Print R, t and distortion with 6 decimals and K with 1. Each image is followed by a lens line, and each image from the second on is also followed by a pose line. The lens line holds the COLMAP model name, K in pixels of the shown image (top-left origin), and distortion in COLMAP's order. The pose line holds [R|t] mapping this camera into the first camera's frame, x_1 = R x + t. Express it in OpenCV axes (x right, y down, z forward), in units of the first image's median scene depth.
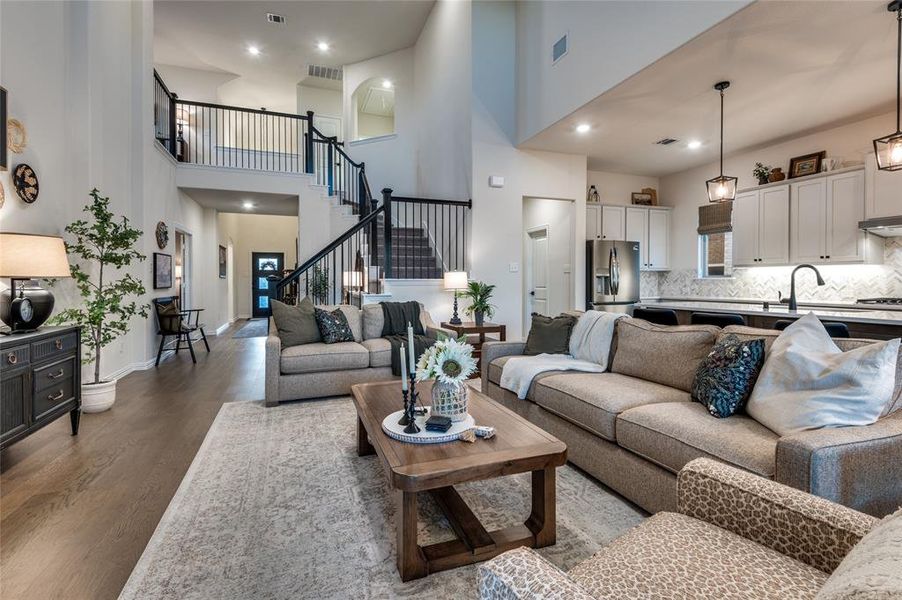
lens RADIAL K [[407.3, 0, 447.1], [0, 407.3, 285.0], [0, 0, 1]] dist [0.015878, -0.008017]
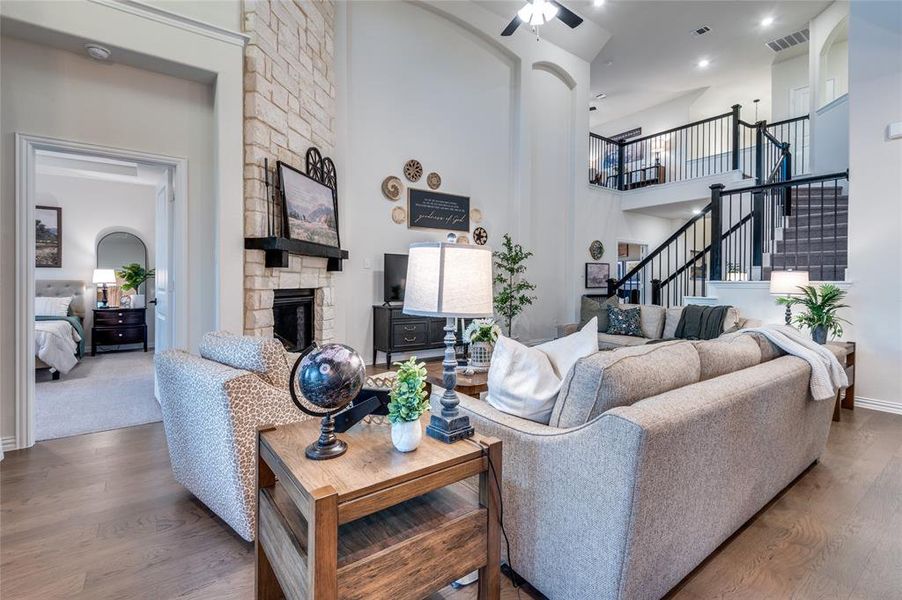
lens RADIAL K [[412.4, 0, 451.8], [0, 412.4, 283.7], [0, 0, 1]] dist [0.019545, -0.012122]
pose [[0.267431, 0.007114, -0.963551, 0.570989], [-0.017481, 0.999844, 0.002530, -0.001403], [0.963418, 0.016167, 0.267514, 0.156520]]
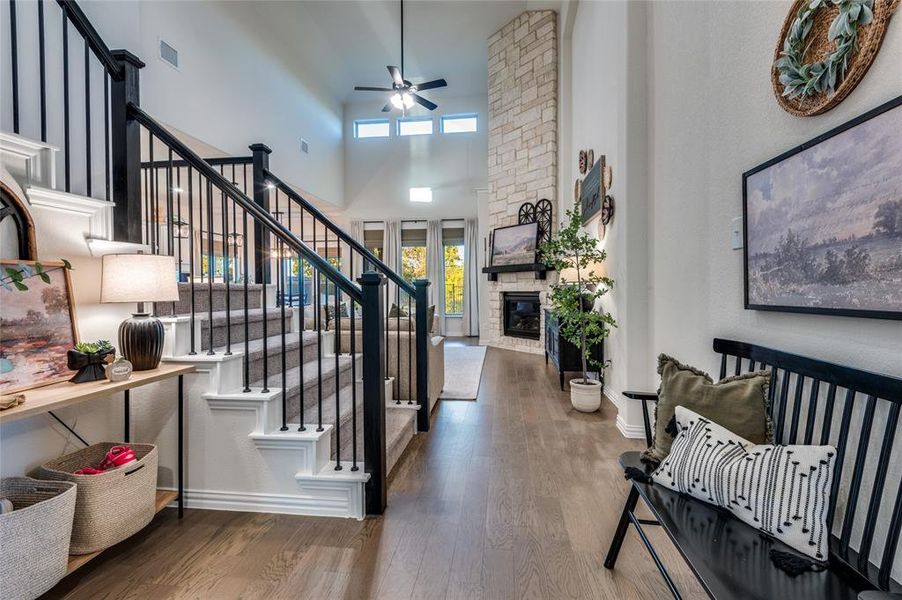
lens RADIAL K [[412.4, 0, 450.4], [0, 412.4, 294.8], [0, 0, 1]] dist [0.019545, -0.012122]
pose [[-0.883406, 0.002924, 0.468599, -0.679363], [0.015206, 0.999633, 0.022429, -0.007988], [-0.468361, 0.026939, -0.883126, 1.358731]]
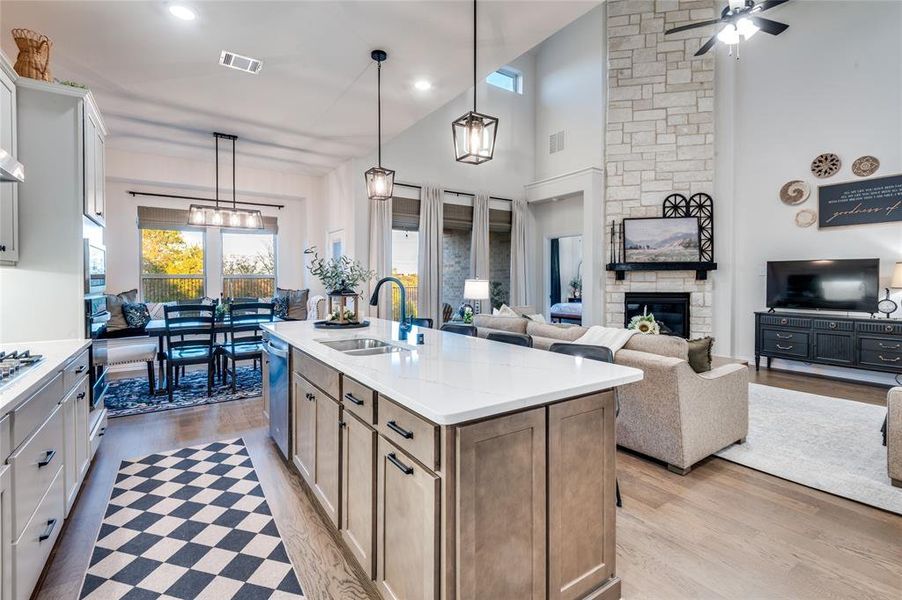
lens RADIAL K [[412.4, 0, 456.8], [0, 412.4, 284.4], [0, 0, 1]] dist [0.019545, -0.012122]
pose [[-0.971082, 0.006013, -0.238669, 0.587208], [0.001462, 0.999814, 0.019242, -0.031359], [0.238740, 0.018336, -0.970910, 1.093407]]
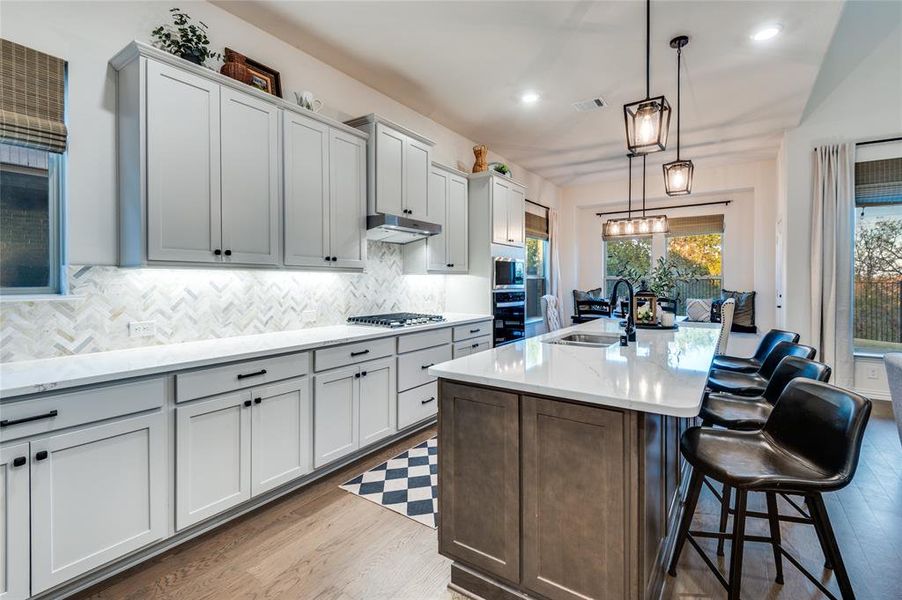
lens RADIAL K [[412.4, 0, 444.3], [0, 412.4, 284.1], [0, 0, 1]] dist [0.019545, -0.012122]
pose [[-0.567286, -0.002986, 0.823516, 0.280243], [0.008530, 0.999918, 0.009501, -0.030428], [-0.823477, 0.012414, -0.567214, 1.064155]]
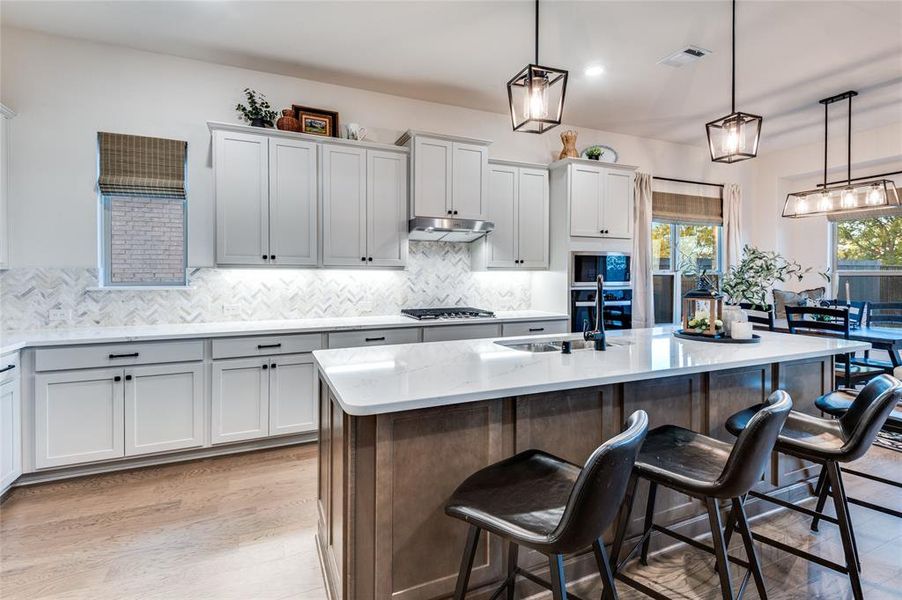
lens RADIAL K [[407.3, 0, 440.8], [0, 407.3, 280.3], [0, 0, 1]] dist [0.015878, -0.008017]
pose [[-0.046794, -0.004272, 0.998895, 0.169454], [0.007914, 0.999958, 0.004648, -0.028422], [-0.998873, 0.008123, -0.046758, 0.795784]]
